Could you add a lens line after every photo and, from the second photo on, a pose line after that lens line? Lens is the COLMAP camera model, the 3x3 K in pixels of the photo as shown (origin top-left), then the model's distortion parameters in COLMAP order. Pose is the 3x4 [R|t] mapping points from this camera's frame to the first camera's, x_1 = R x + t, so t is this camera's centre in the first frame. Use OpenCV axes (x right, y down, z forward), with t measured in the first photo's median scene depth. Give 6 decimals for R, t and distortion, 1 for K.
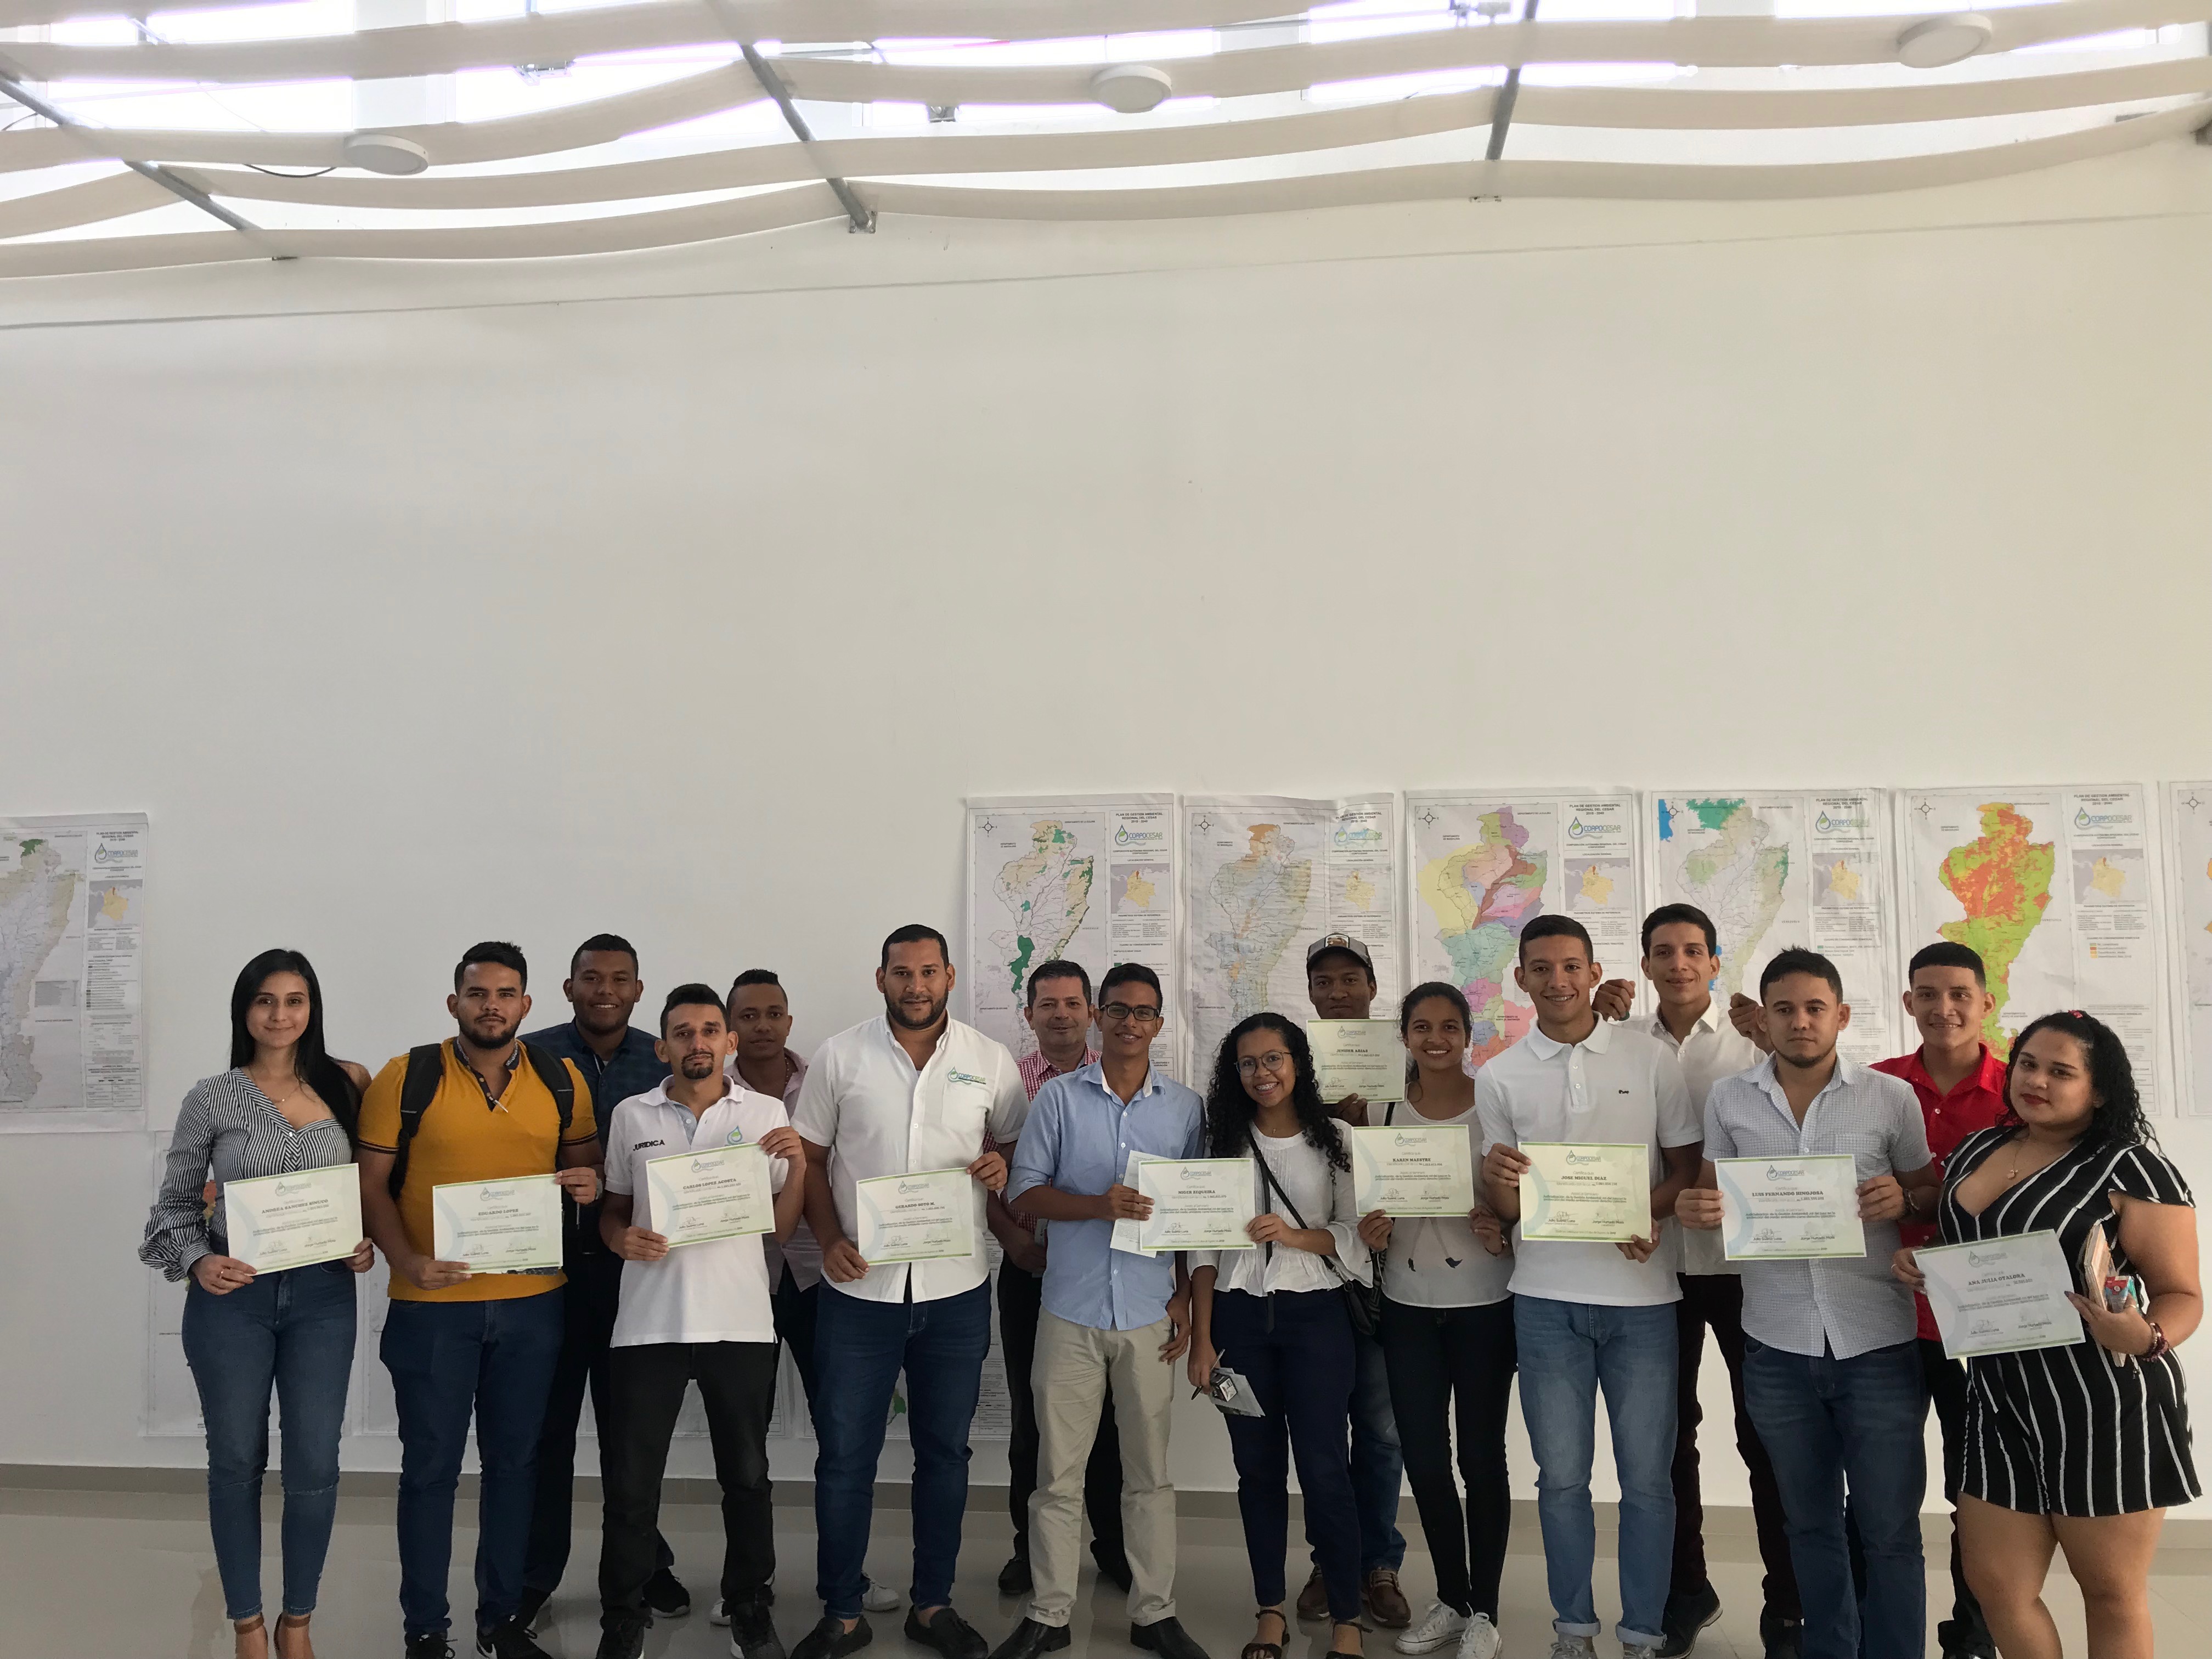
lens RADIAL K [[1782.8, 0, 1106.0], [0, 1782.8, 829.5], [0, 0, 1]] dist [-0.011771, -0.013254]
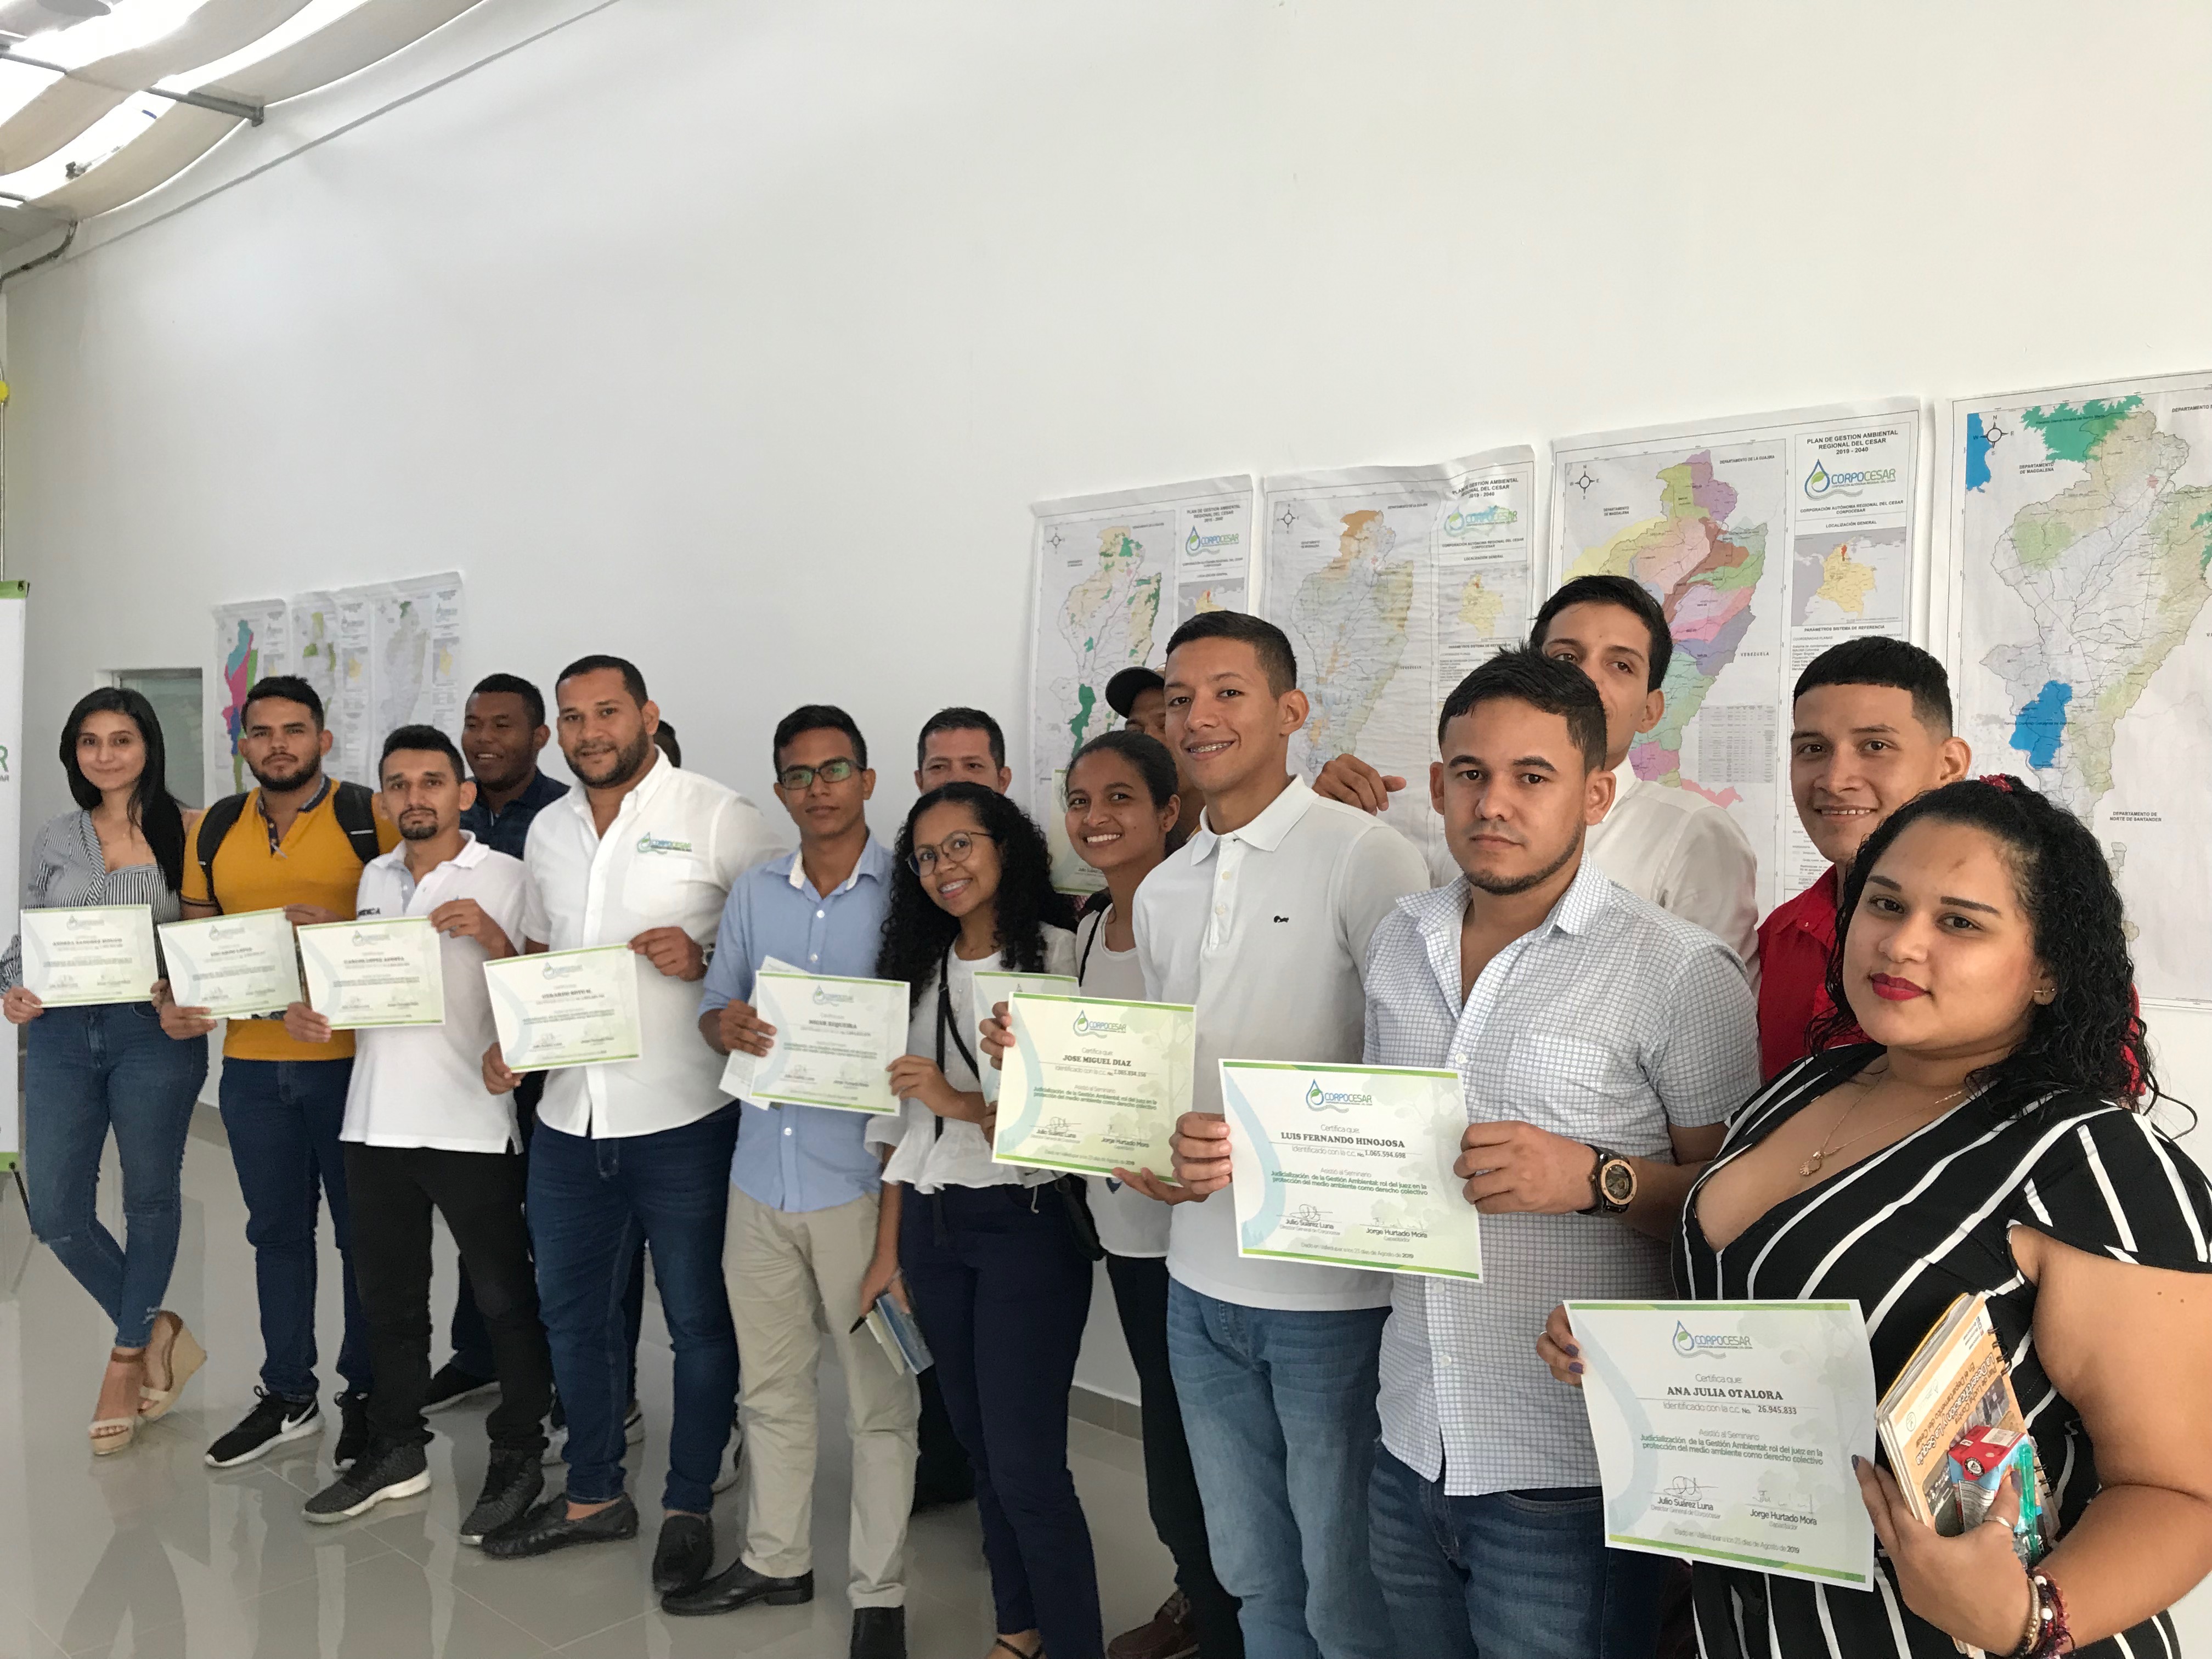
lens RADIAL K [[1888.0, 0, 1106.0], [0, 1888.0, 829.5], [0, 0, 1]] dist [-0.027443, 0.006749]
pose [[0.799175, 0.033480, -0.600166, 0.445892], [0.026983, 0.995443, 0.091462, 0.049117], [0.600493, -0.089288, 0.794629, 0.382700]]
